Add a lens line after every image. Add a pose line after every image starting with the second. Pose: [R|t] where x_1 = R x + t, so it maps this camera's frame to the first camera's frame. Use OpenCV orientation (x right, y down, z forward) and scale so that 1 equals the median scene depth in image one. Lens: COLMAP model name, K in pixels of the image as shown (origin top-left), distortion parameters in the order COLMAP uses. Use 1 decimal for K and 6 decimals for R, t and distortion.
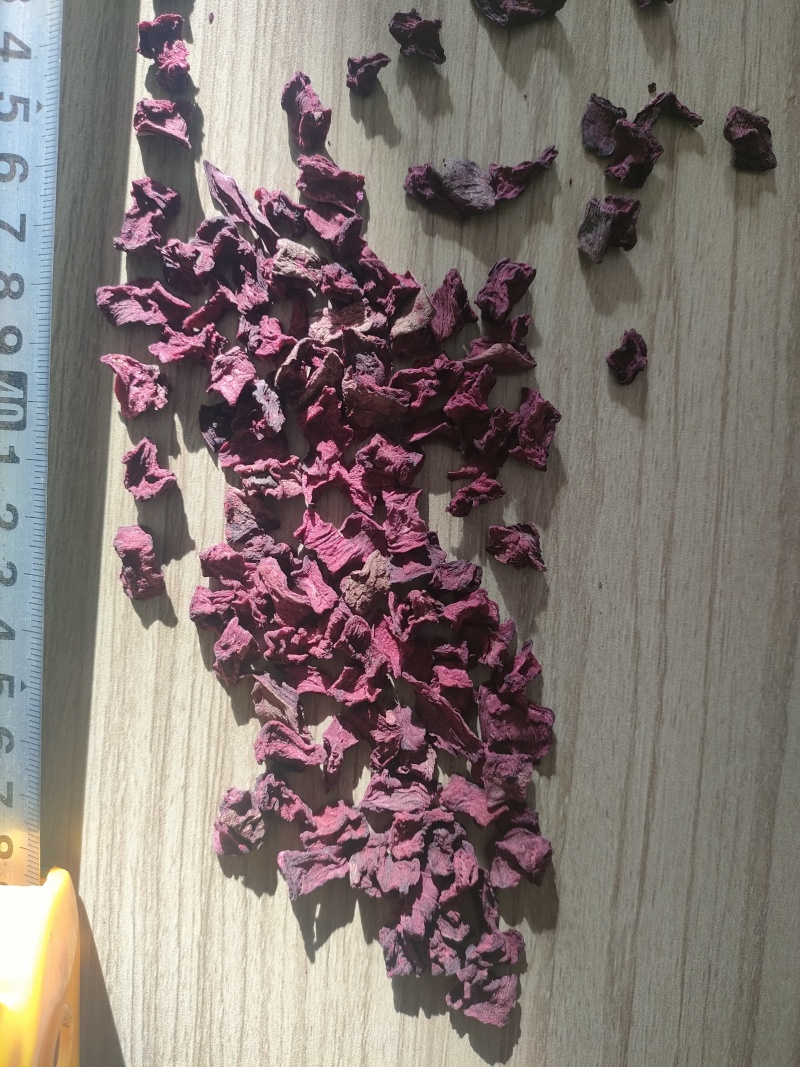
lens RADIAL K [[799.8, 0, 405.4], [0, 799.8, 522.4], [0, 0, 1]] dist [0.004906, -0.036379]
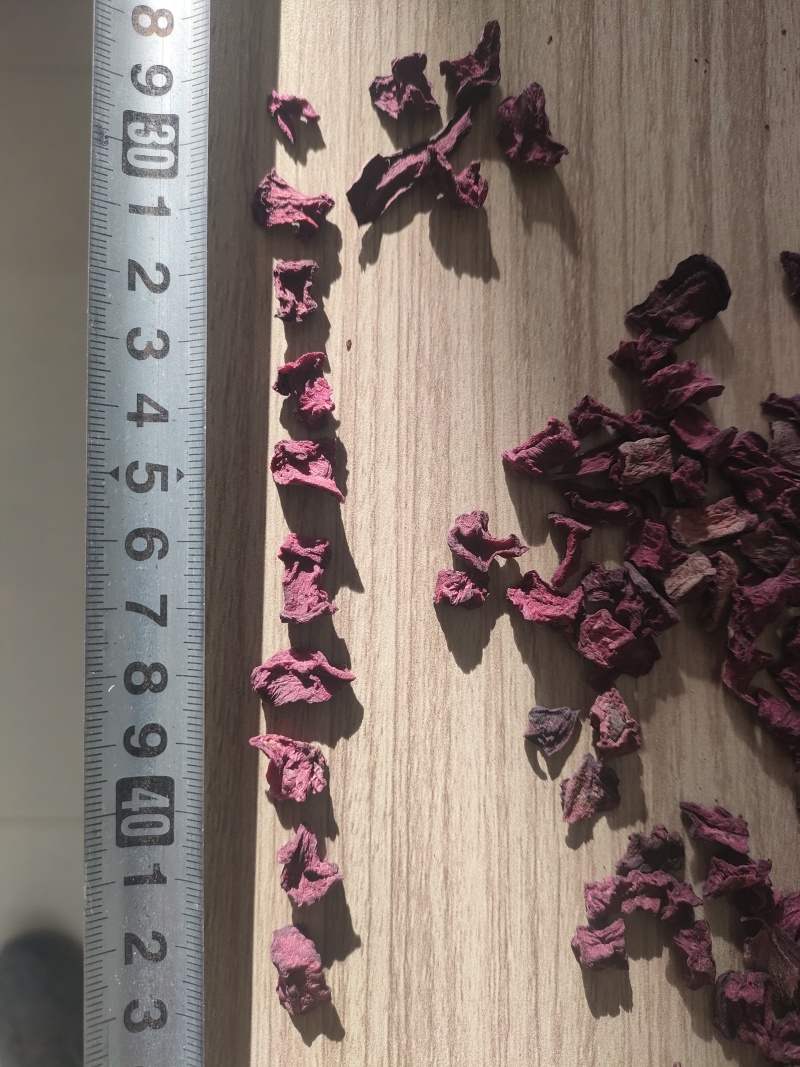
lens RADIAL K [[799.8, 0, 399.8], [0, 799.8, 526.2], [0, 0, 1]] dist [0.004906, -0.036379]
pose [[0.997685, -0.054981, 0.040013, -0.235336], [0.058410, 0.994202, -0.090281, -0.342407], [-0.034817, 0.092409, 0.995112, 0.104533]]
